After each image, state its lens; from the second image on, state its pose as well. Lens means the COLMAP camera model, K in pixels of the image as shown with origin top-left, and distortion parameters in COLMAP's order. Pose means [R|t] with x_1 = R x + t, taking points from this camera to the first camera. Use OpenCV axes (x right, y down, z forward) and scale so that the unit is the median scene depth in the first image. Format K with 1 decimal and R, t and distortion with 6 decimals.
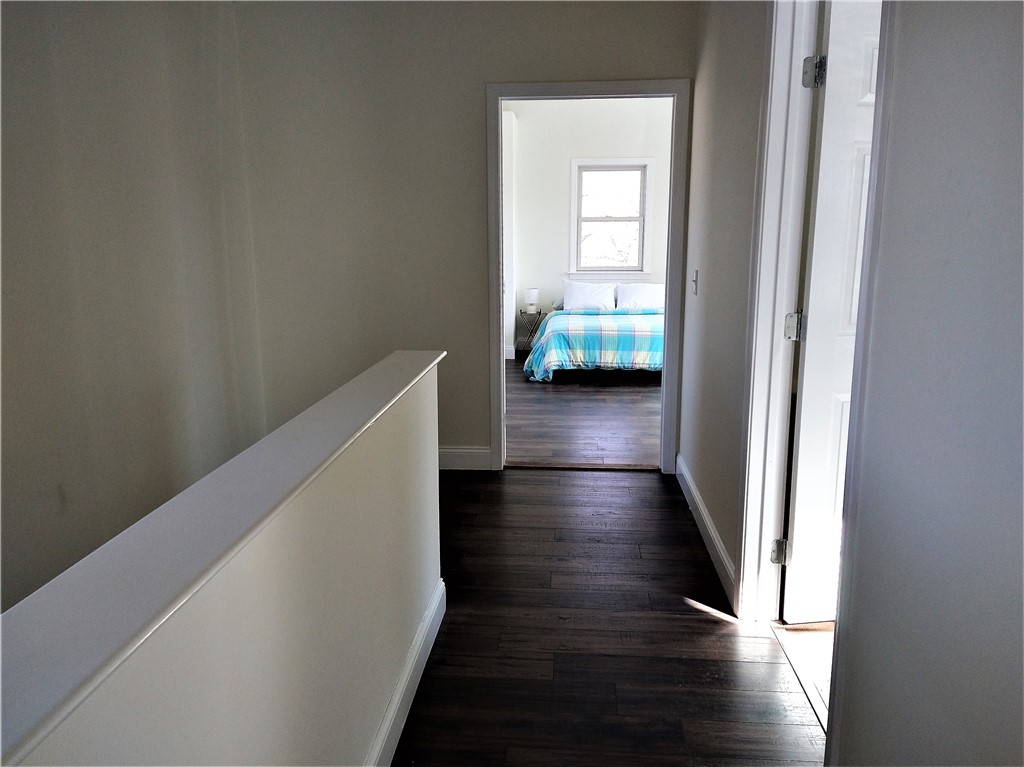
lens RADIAL K [[755.4, 0, 509.2], [0, 755.4, 379.3], [0, 0, 1]] dist [0.103430, -0.128328]
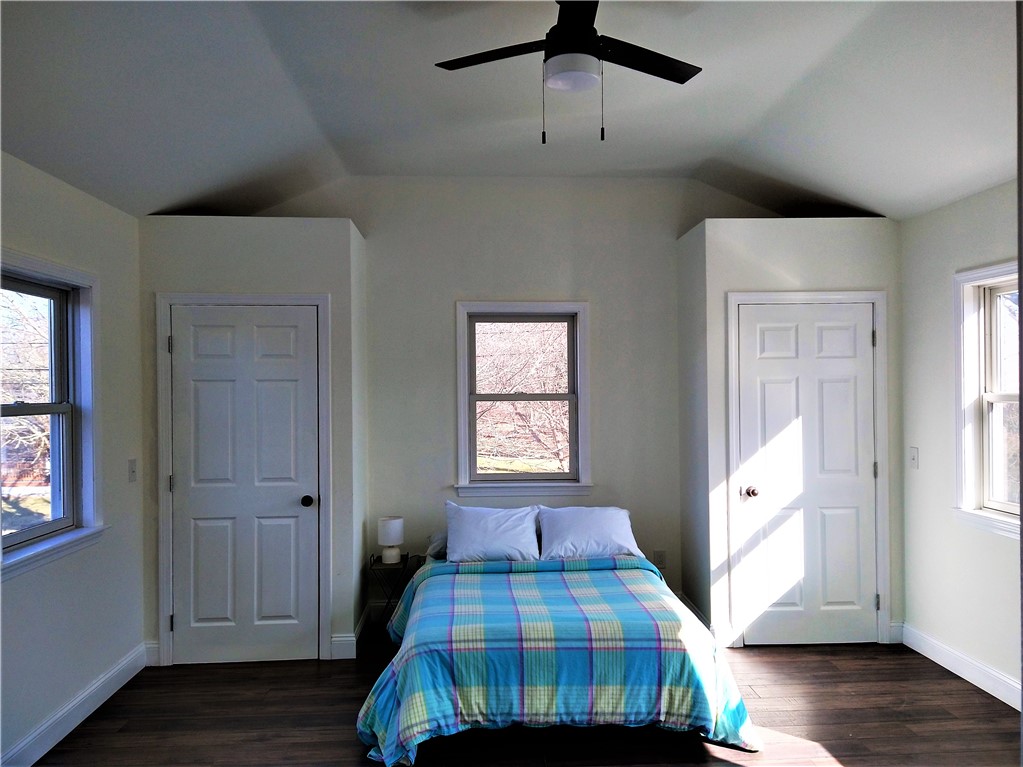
lens RADIAL K [[754.6, 0, 512.8], [0, 754.6, 388.4], [0, 0, 1]] dist [0.103430, -0.128328]
pose [[0.990434, -0.004669, 0.137910, 0.050362], [0.030904, 0.981545, -0.188718, -0.125382], [-0.134483, 0.191174, 0.972300, 0.496350]]
